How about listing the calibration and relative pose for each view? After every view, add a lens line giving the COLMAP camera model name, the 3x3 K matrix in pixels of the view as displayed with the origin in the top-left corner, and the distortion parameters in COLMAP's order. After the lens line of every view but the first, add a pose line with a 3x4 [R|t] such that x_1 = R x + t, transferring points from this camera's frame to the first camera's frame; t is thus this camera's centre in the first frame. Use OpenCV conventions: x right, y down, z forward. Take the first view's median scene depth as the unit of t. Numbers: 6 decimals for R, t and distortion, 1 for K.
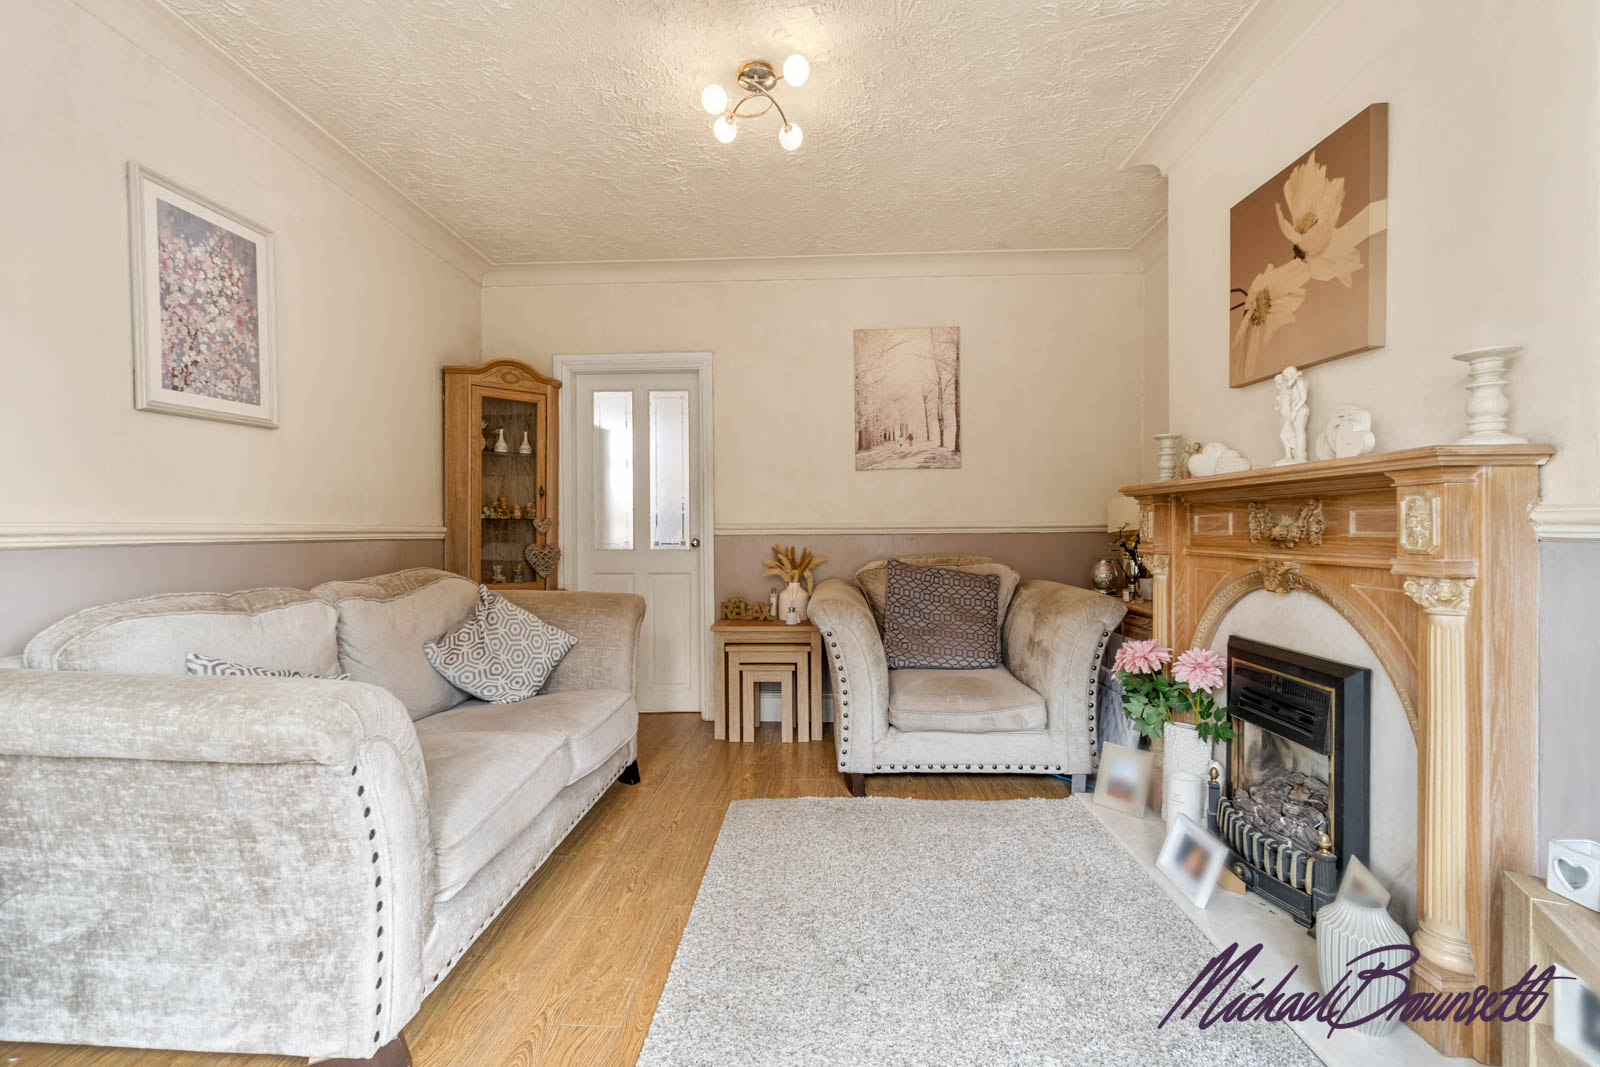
lens RADIAL K [[696.8, 0, 803.7], [0, 696.8, 538.4], [0, 0, 1]] dist [-0.007268, -0.000408]
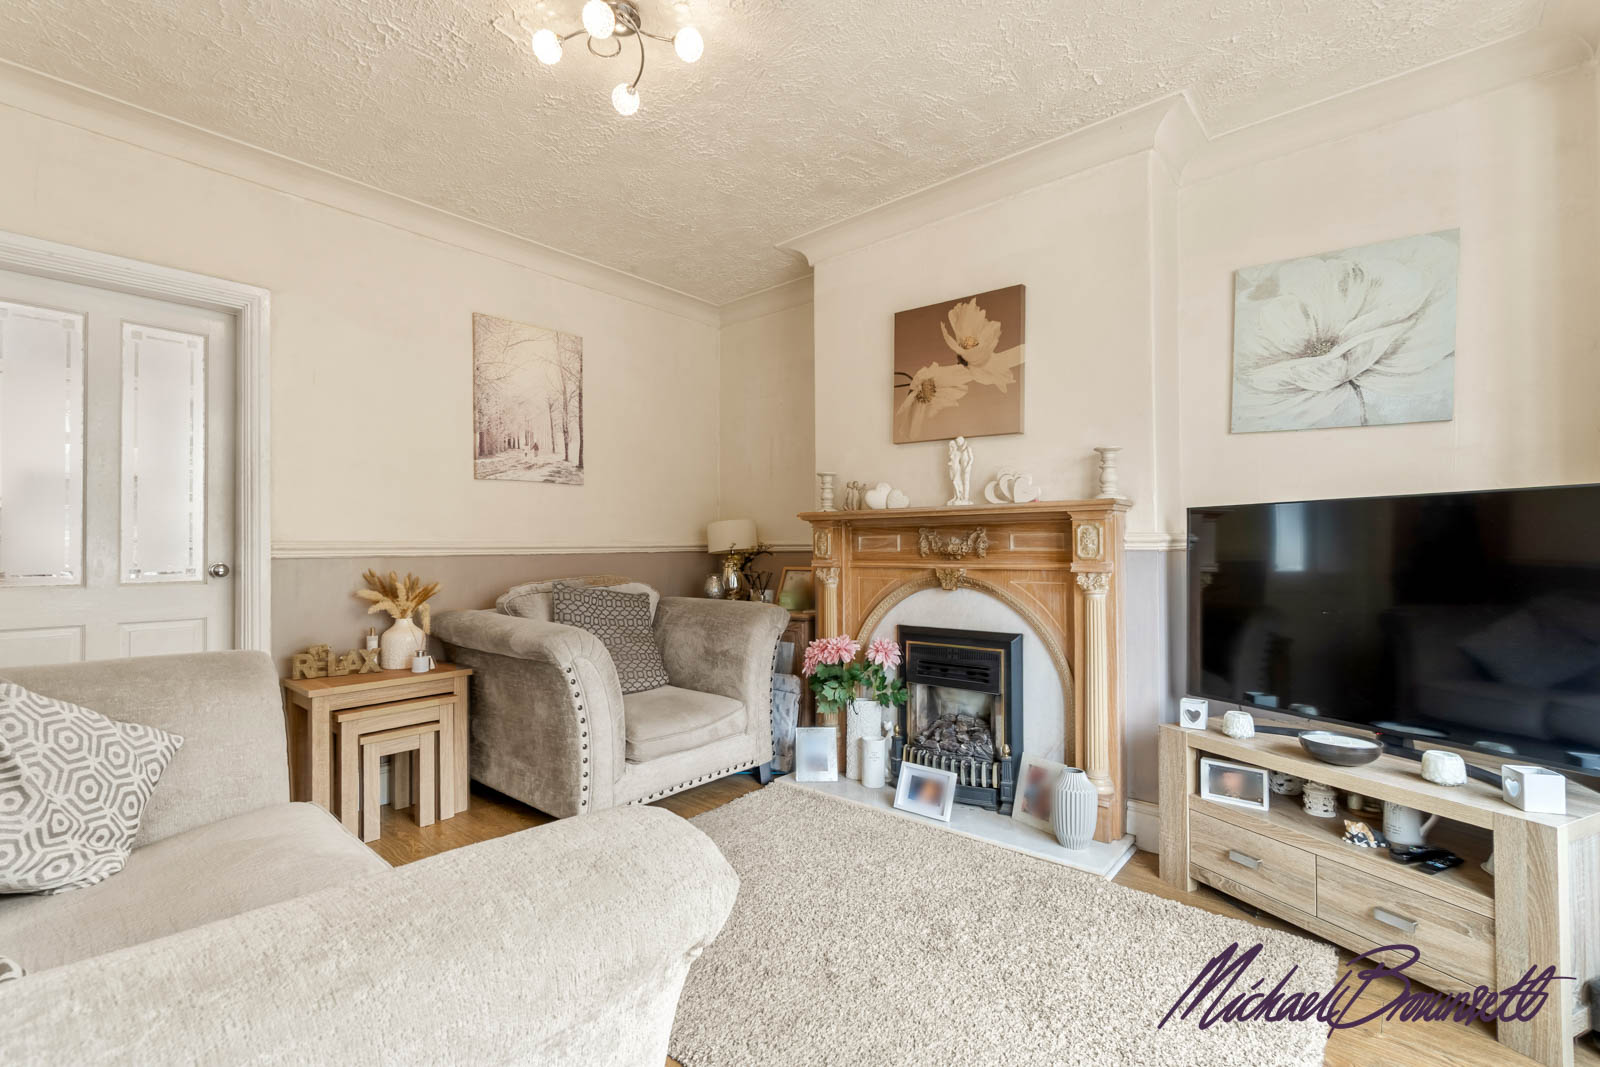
lens RADIAL K [[696.8, 0, 796.5], [0, 696.8, 545.3], [0, 0, 1]] dist [-0.007268, -0.000408]
pose [[0.623361, 0.003438, 0.781927, -0.553160], [0.014765, 0.999760, -0.016166, 0.002122], [-0.781795, 0.021622, 0.623161, 0.290902]]
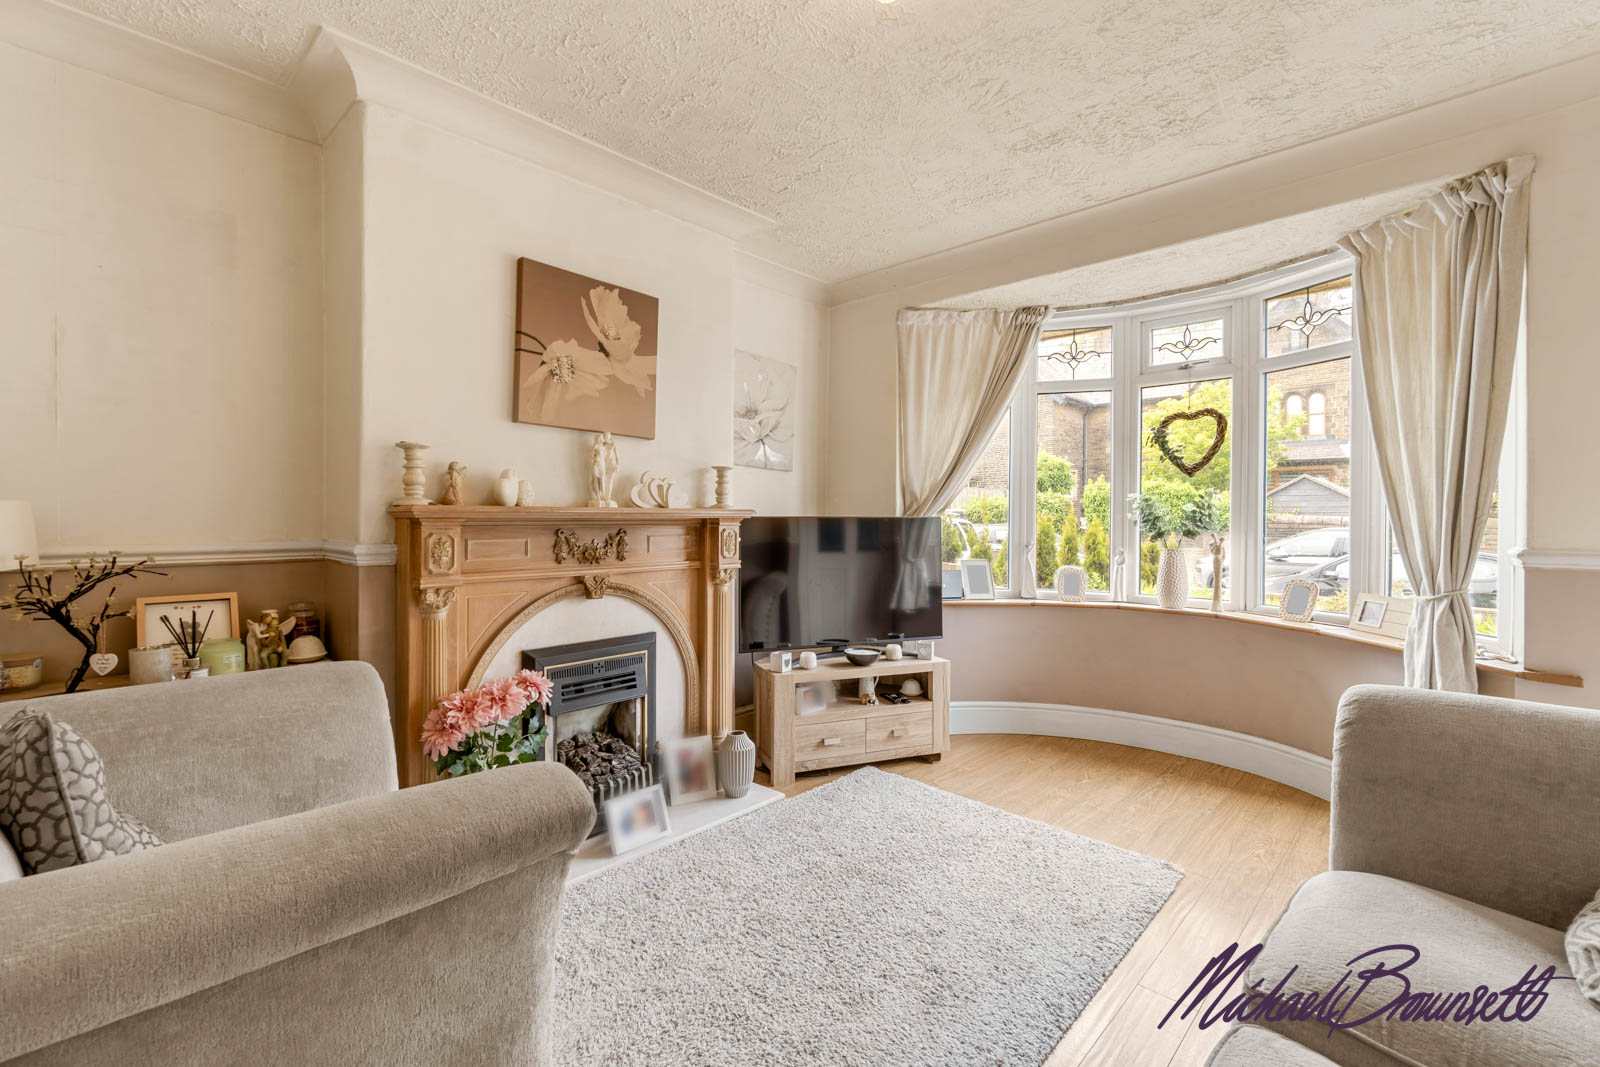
lens RADIAL K [[696.8, 0, 793.3], [0, 696.8, 523.1], [0, 0, 1]] dist [-0.007268, -0.000408]
pose [[-0.748371, -0.000326, 0.663280, -0.399558], [0.011773, 0.999836, 0.013774, -0.067035], [-0.663176, 0.018117, -0.748244, 1.468802]]
